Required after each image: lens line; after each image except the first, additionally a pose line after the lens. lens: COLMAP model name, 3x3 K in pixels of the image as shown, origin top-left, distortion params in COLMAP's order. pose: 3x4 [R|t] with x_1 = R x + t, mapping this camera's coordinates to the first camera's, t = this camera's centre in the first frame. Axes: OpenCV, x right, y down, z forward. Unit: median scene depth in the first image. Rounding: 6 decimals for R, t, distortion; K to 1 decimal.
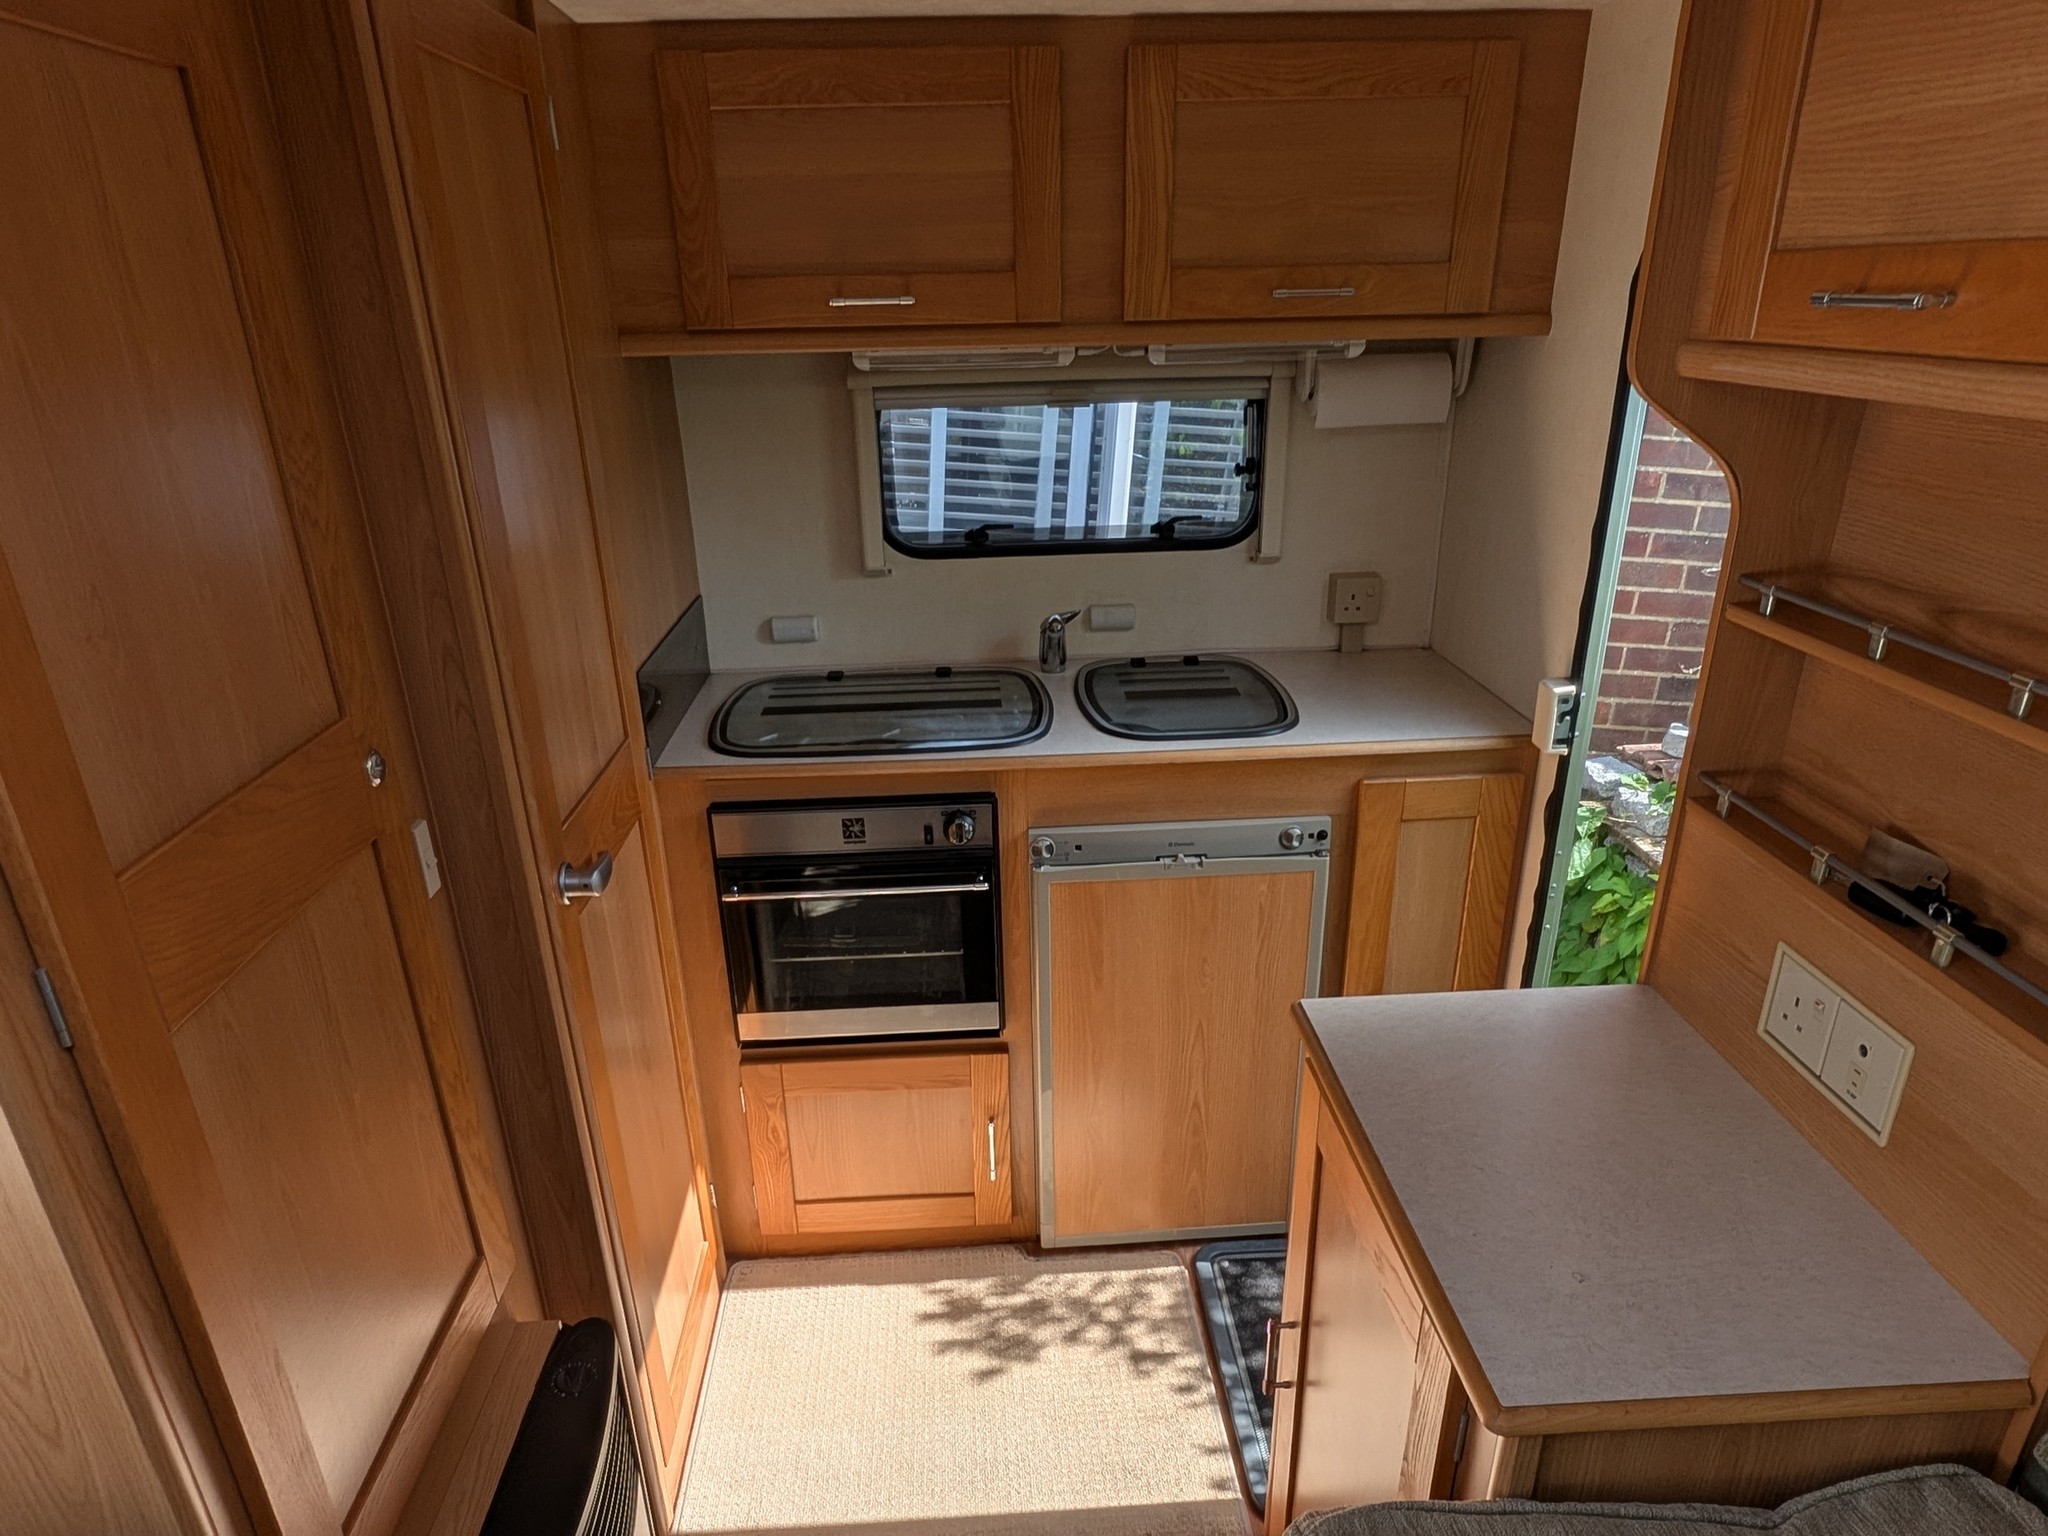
lens RADIAL K [[1296.3, 0, 1018.7], [0, 1296.3, 882.1], [0, 0, 1]] dist [0.009253, -0.000280]
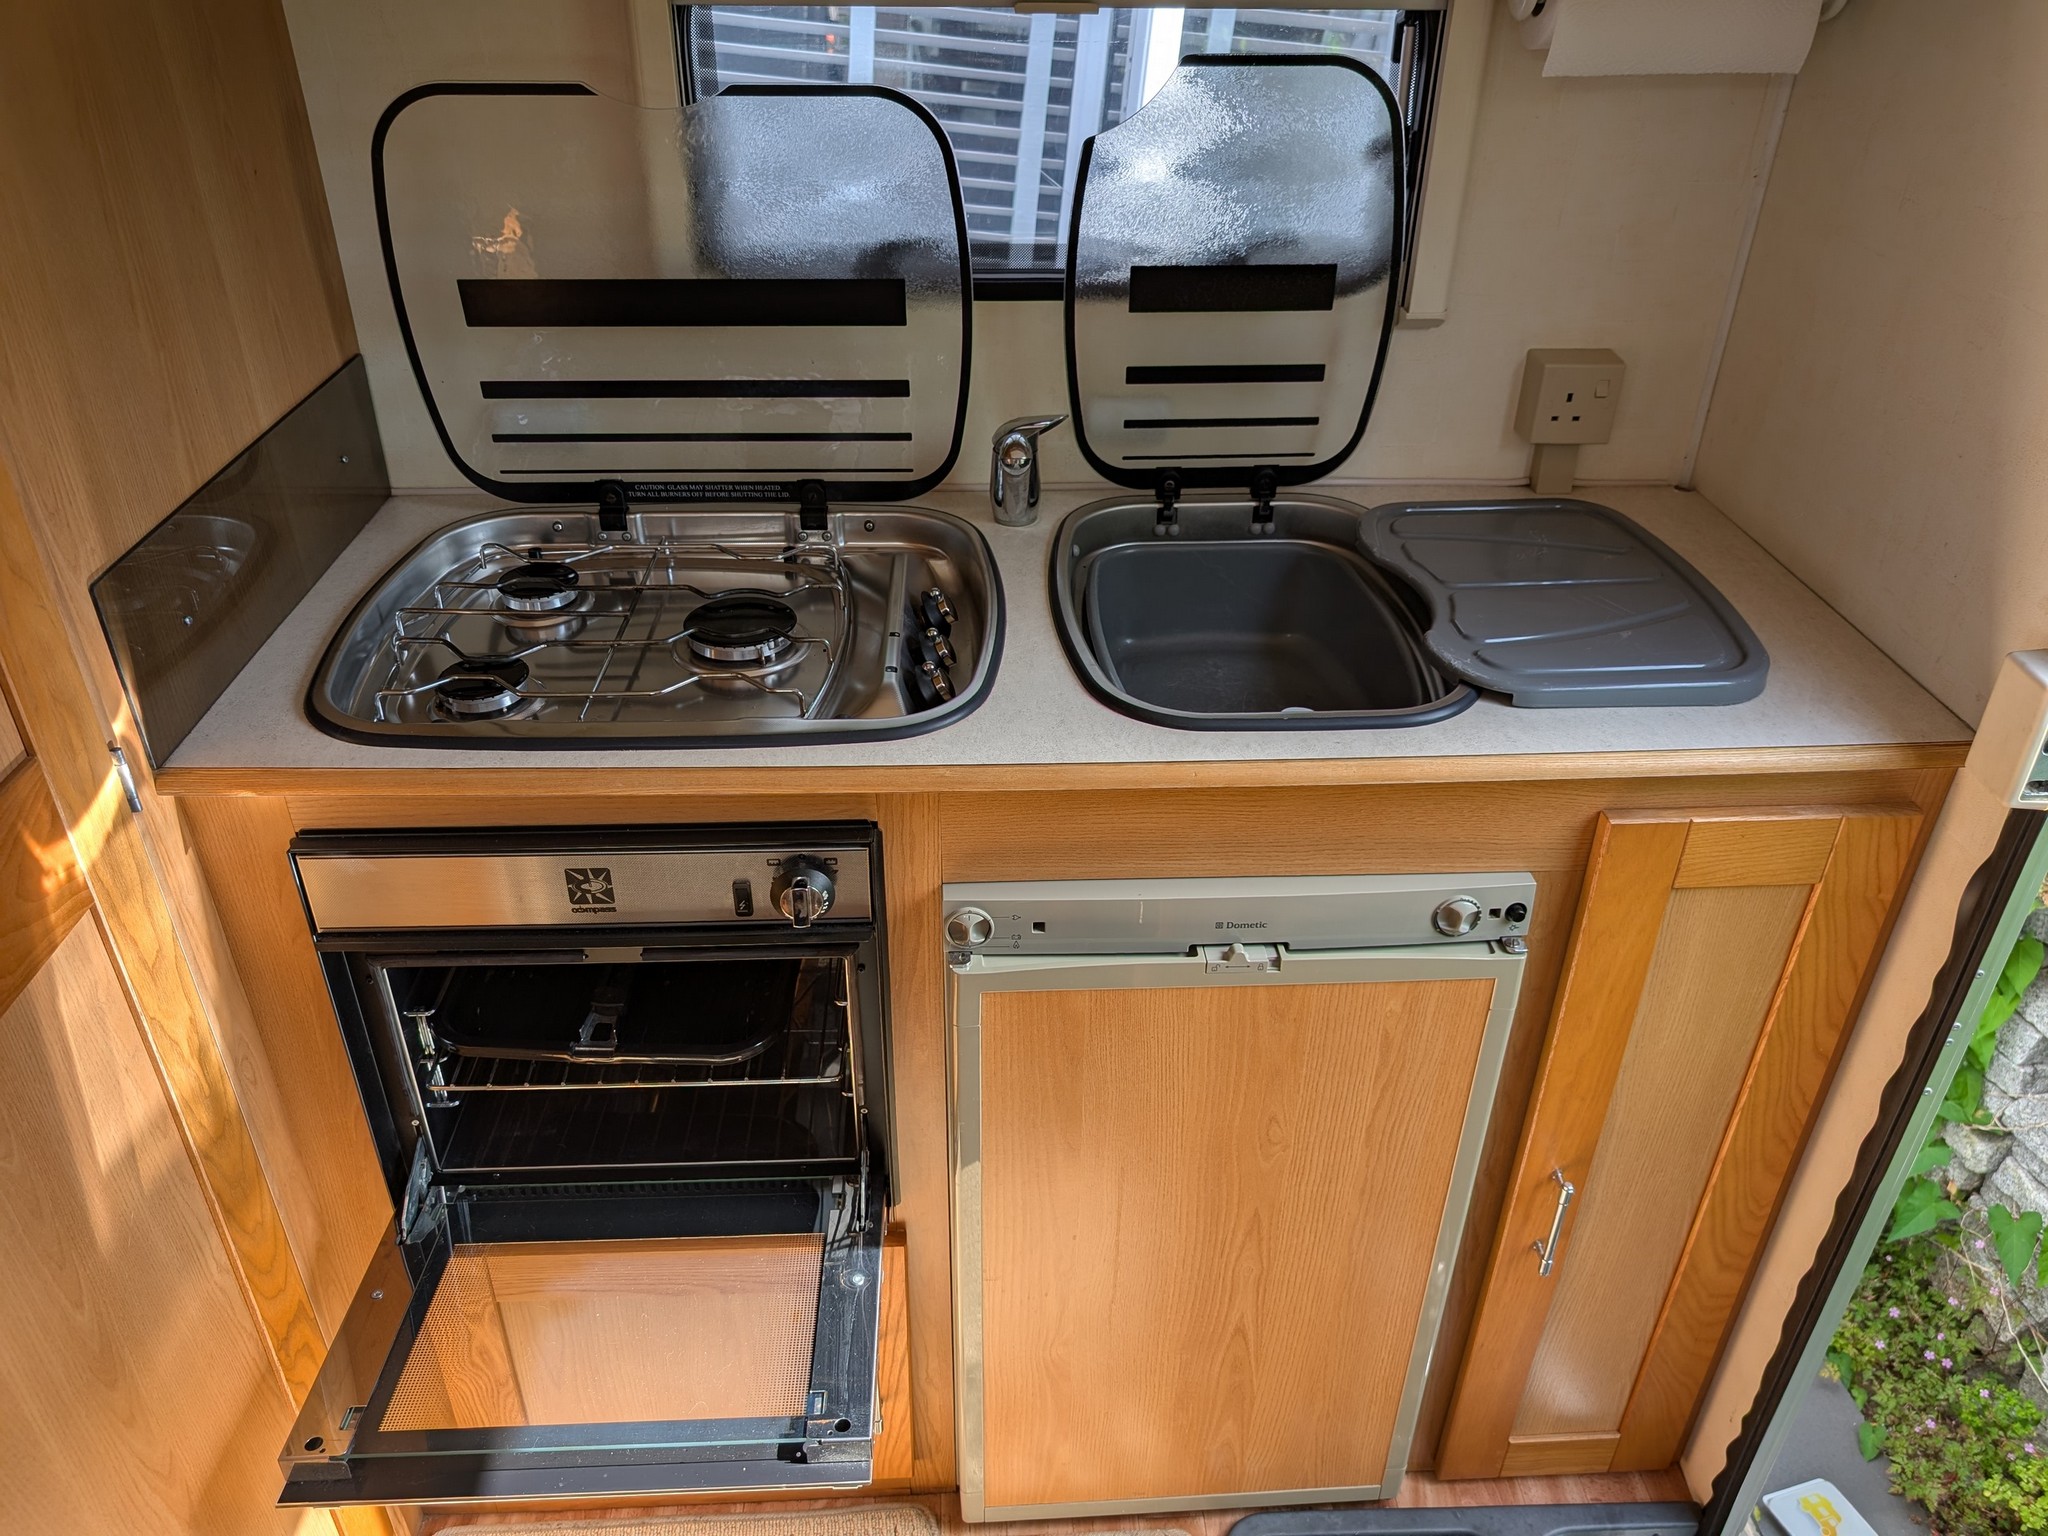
lens RADIAL K [[1490.6, 0, 1027.4], [0, 1490.6, 751.9], [0, 0, 1]] dist [0.006591, -0.006533]
pose [[0.999451, 0.030765, 0.012313, 0.030485], [-0.032031, 0.992125, 0.121085, -0.157024], [-0.008491, -0.121413, 0.992566, 0.405793]]
